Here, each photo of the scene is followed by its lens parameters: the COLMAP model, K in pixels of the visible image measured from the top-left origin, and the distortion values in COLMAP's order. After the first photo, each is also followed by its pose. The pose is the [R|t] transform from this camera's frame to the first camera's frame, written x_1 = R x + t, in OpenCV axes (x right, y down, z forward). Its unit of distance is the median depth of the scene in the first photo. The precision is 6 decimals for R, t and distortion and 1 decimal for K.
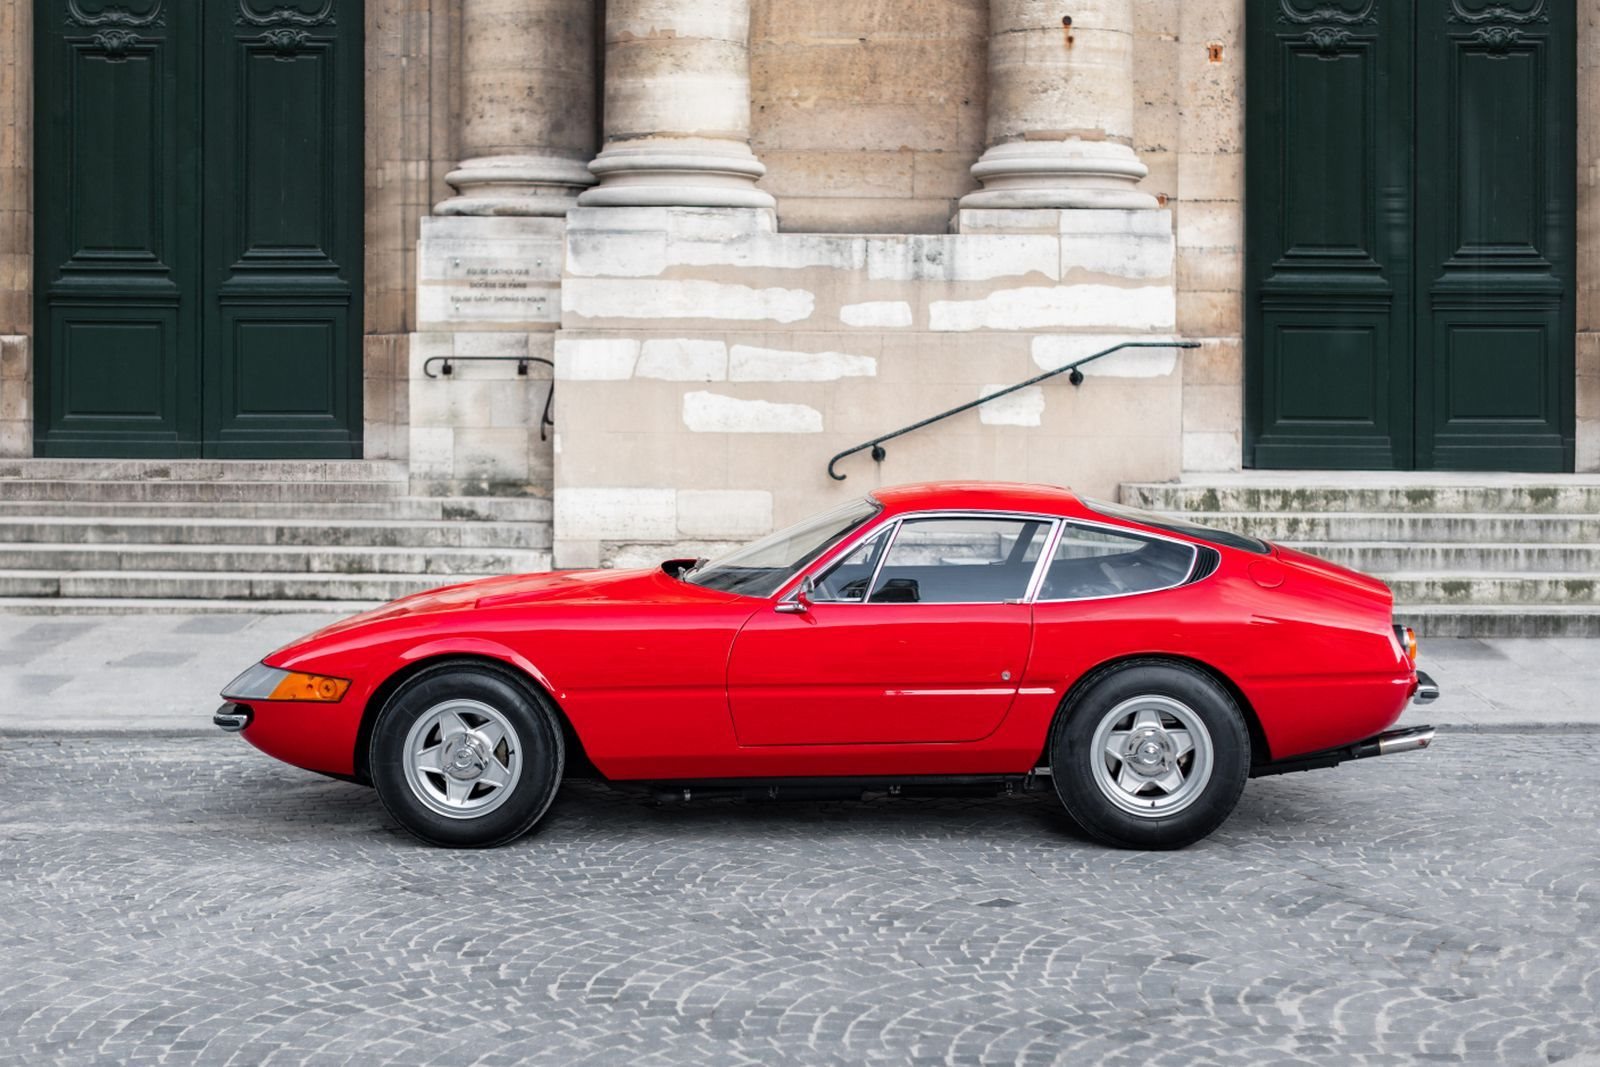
lens RADIAL K [[2290.5, 0, 800.0], [0, 2290.5, 533.5], [0, 0, 1]] dist [-0.002928, -0.013969]
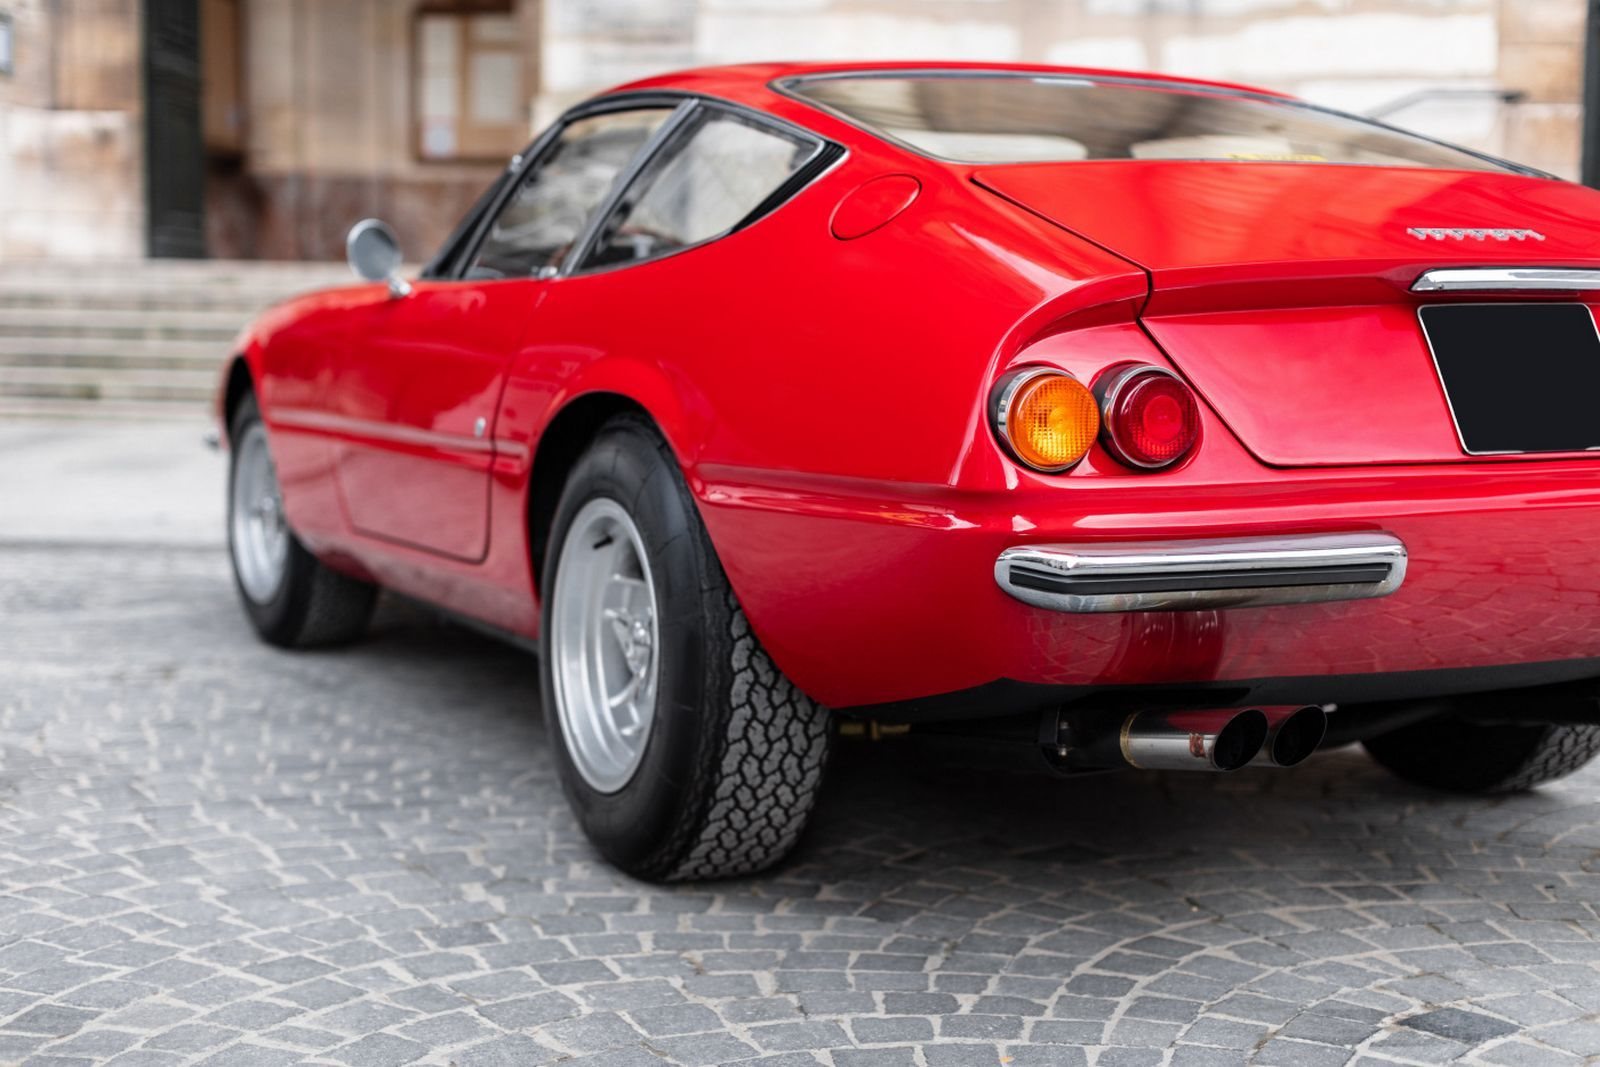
lens RADIAL K [[2193.6, 0, 830.2], [0, 2193.6, 535.7], [0, 0, 1]] dist [0.007750, -0.002893]
pose [[0.991499, 0.023235, -0.128022, 0.096420], [-0.017261, 0.998719, 0.047573, 0.074813], [0.128964, -0.044958, 0.990630, 0.548586]]
